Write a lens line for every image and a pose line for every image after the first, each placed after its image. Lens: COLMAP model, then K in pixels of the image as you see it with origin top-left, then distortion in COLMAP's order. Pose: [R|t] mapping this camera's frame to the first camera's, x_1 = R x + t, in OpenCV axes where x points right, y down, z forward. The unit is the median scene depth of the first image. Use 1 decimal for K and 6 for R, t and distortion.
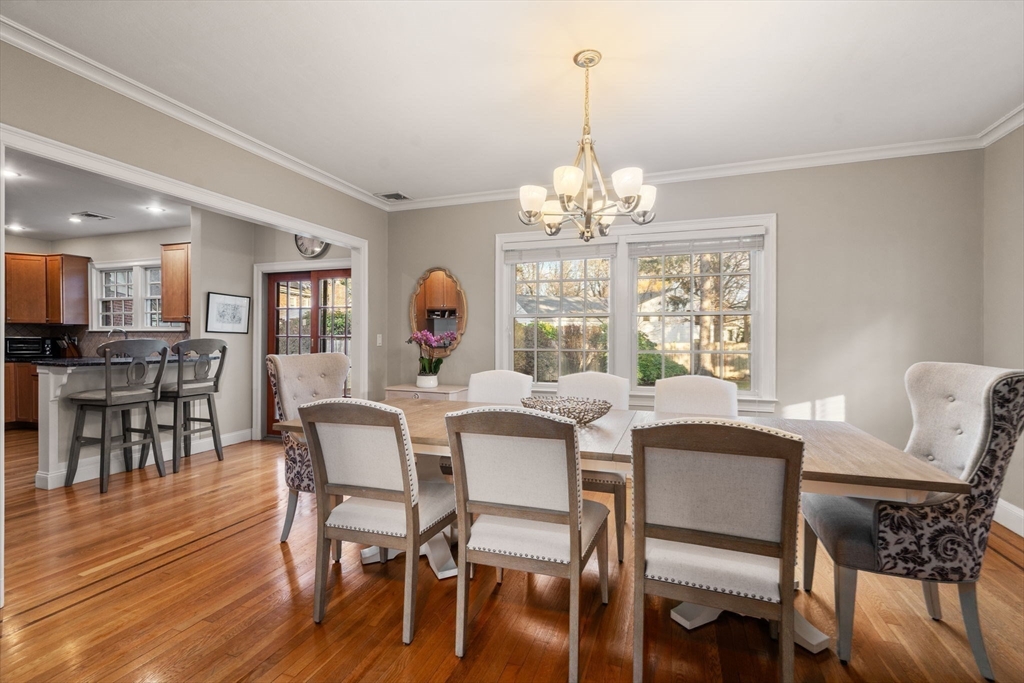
lens RADIAL K [[467.3, 0, 508.9], [0, 467.3, 348.3], [0, 0, 1]] dist [0.000714, 0.000445]
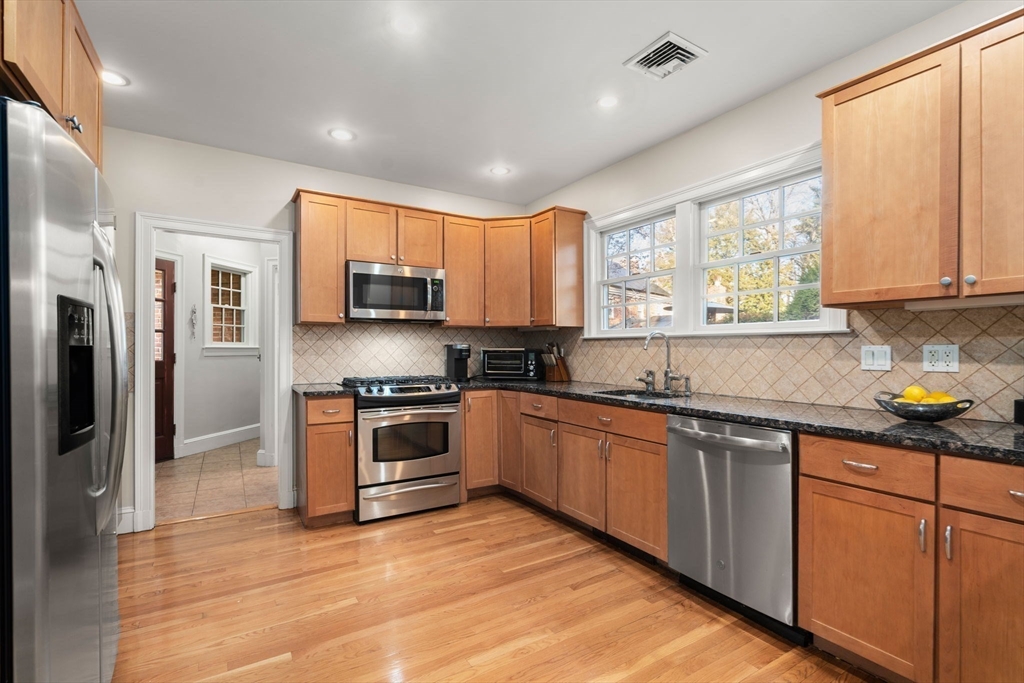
lens RADIAL K [[467.3, 0, 508.9], [0, 467.3, 348.3], [0, 0, 1]] dist [0.000714, 0.000445]
pose [[0.779712, -0.004470, -0.626122, -0.614088], [-0.001412, 0.999959, -0.008898, -0.018486], [0.626136, 0.007822, 0.779674, 0.492679]]
